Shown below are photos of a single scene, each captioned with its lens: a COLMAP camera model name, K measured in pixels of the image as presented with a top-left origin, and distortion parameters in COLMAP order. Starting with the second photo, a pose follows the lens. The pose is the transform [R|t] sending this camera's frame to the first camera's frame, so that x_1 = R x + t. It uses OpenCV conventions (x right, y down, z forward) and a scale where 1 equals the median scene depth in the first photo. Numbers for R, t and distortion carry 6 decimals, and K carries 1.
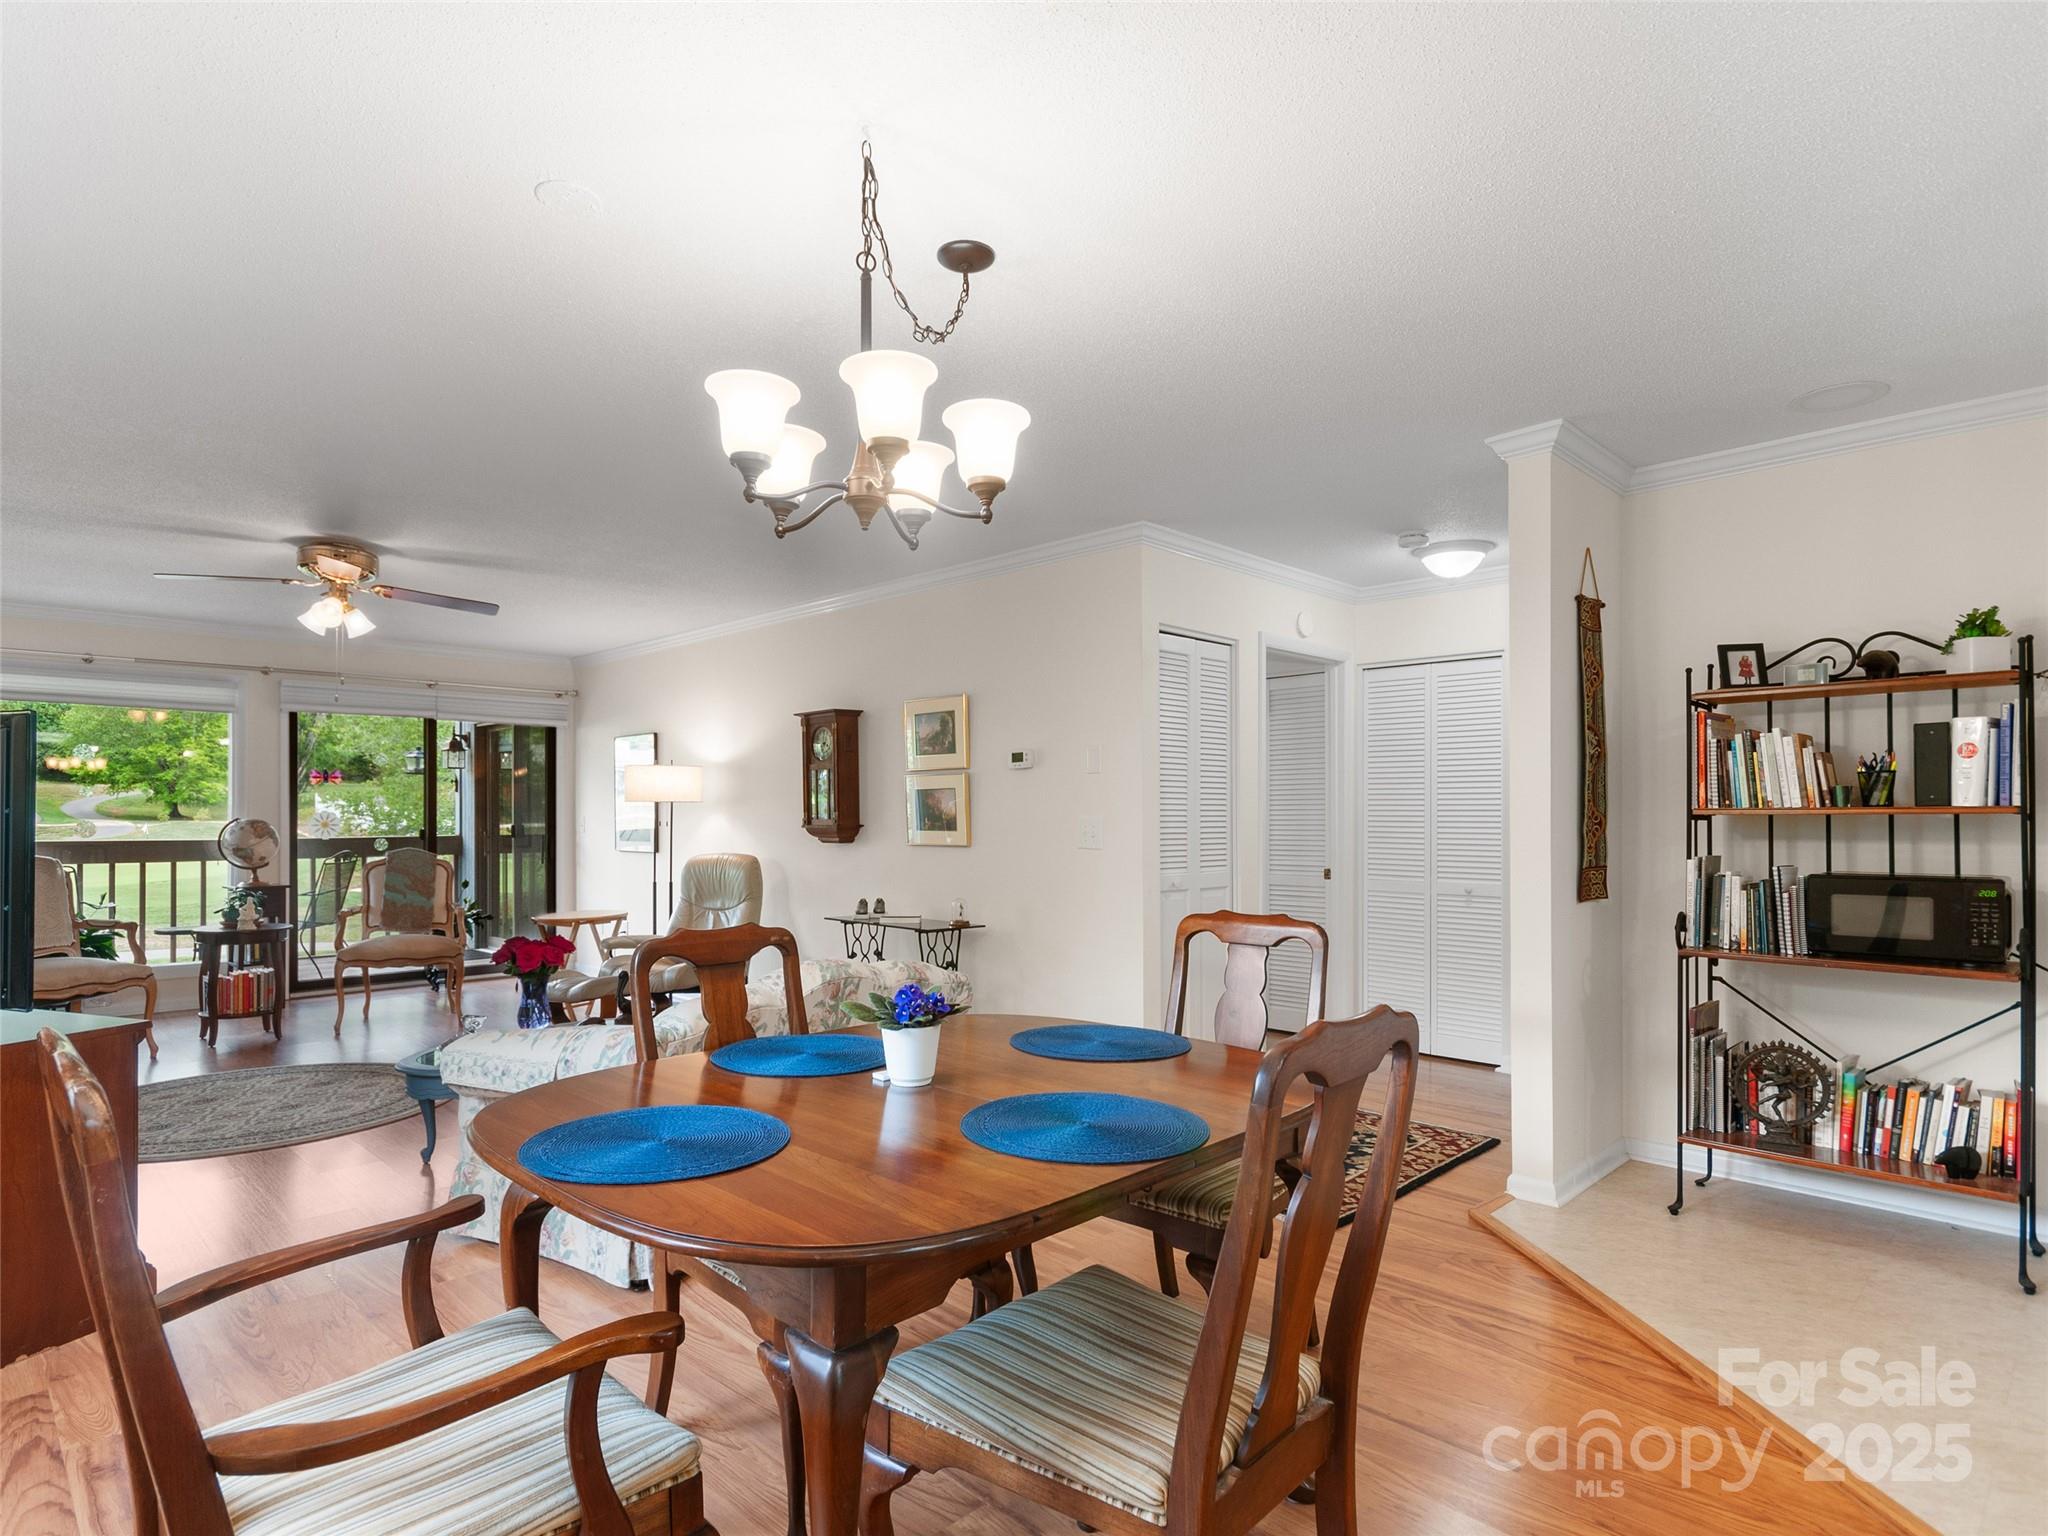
lens RADIAL K [[1101.1, 0, 999.8], [0, 1101.1, 817.1], [0, 0, 1]] dist [0.002938, -0.001632]
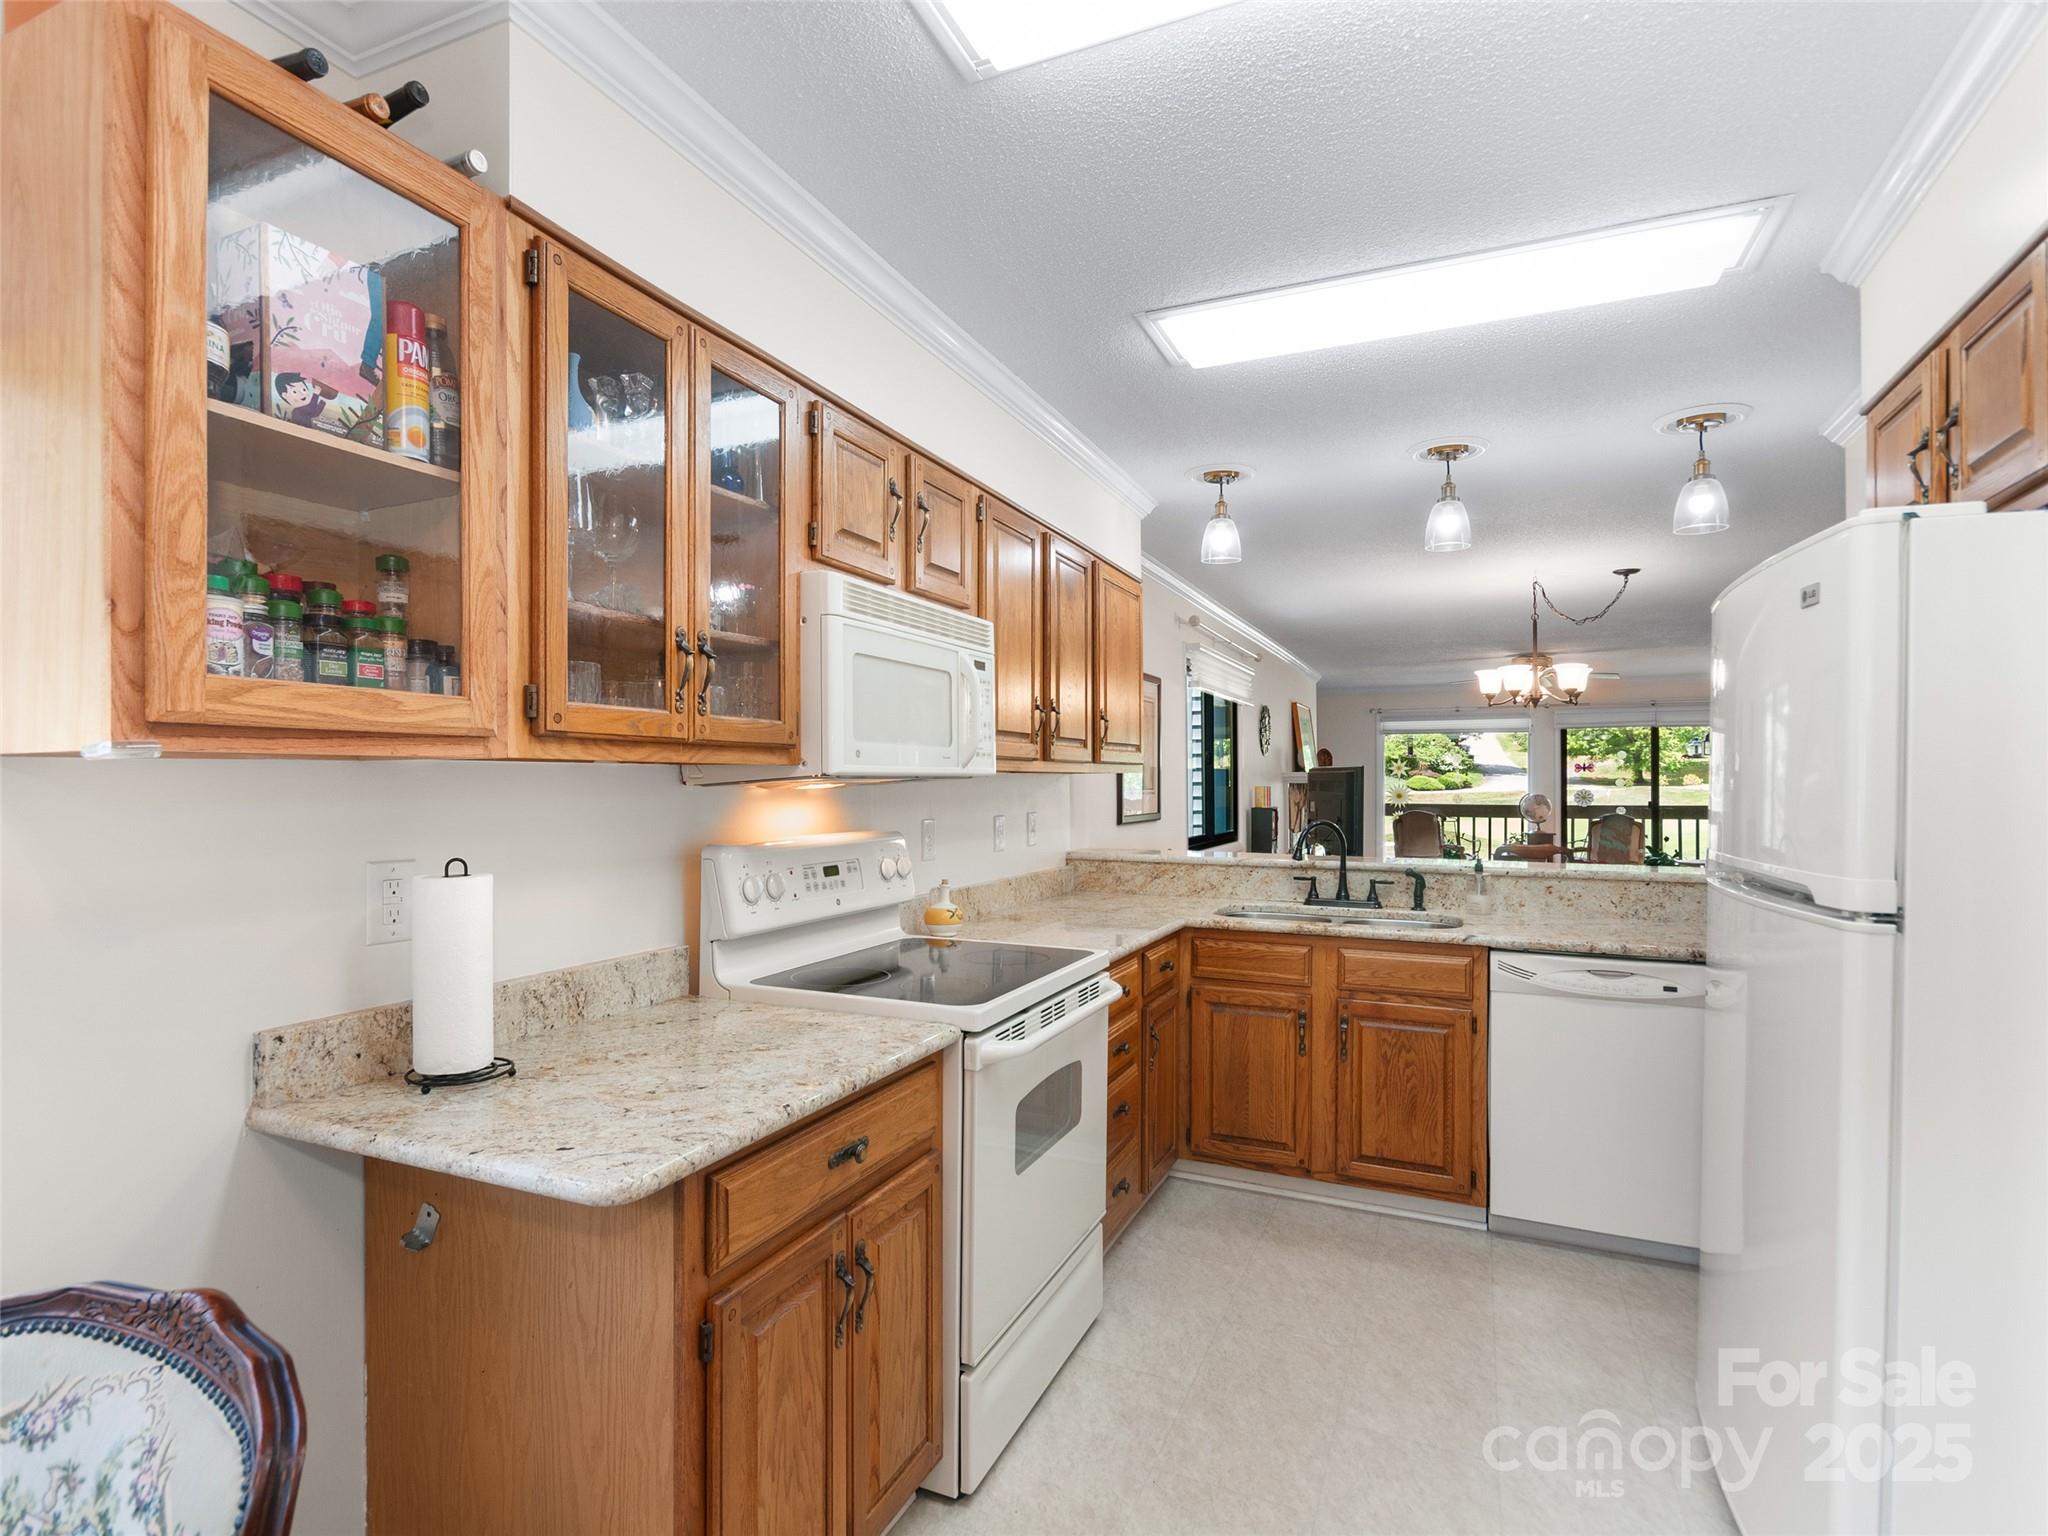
lens RADIAL K [[1048.1, 0, 1026.6], [0, 1048.1, 779.1], [0, 0, 1]] dist [-0.005952, 0.000738]
pose [[0.381866, -0.002615, -0.924214, 0.607728], [0.000574, 0.999996, -0.002593, -0.020438], [0.924218, 0.000460, 0.381866, -0.416495]]
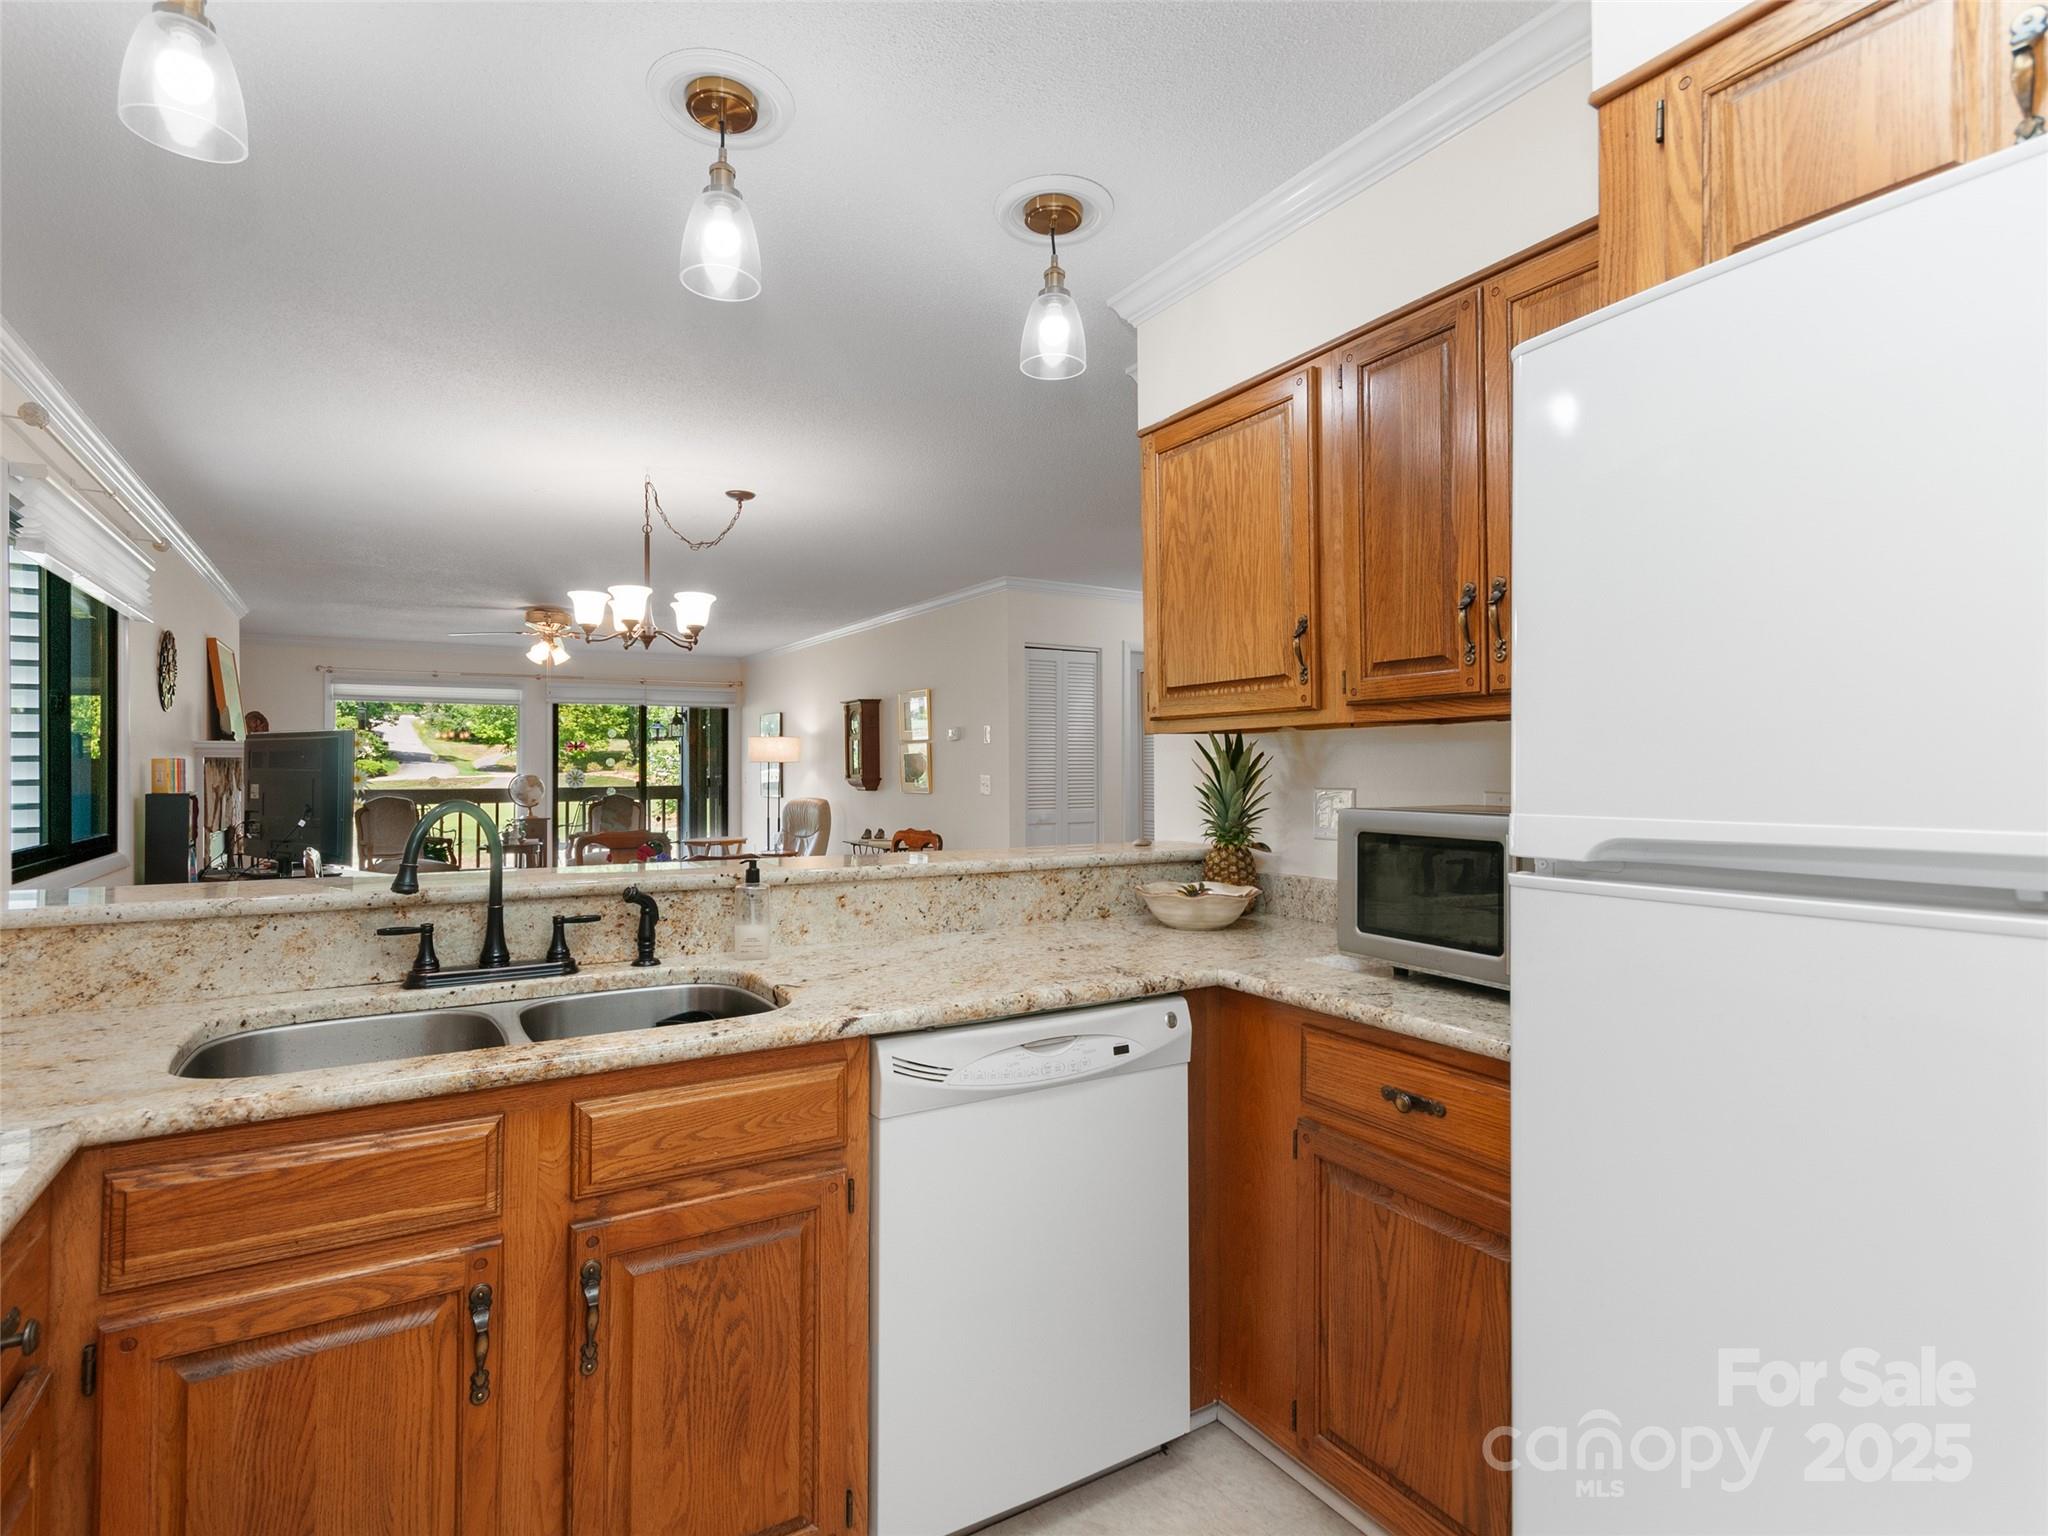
lens RADIAL K [[1026.9, 0, 986.9], [0, 1026.9, 757.6], [0, 0, 1]] dist [-0.000415, 0.004433]
pose [[0.970282, -0.006338, -0.241894, 0.328271], [0.004093, 0.999944, -0.009779, -0.006563], [0.241943, 0.008498, 0.970253, -0.263907]]
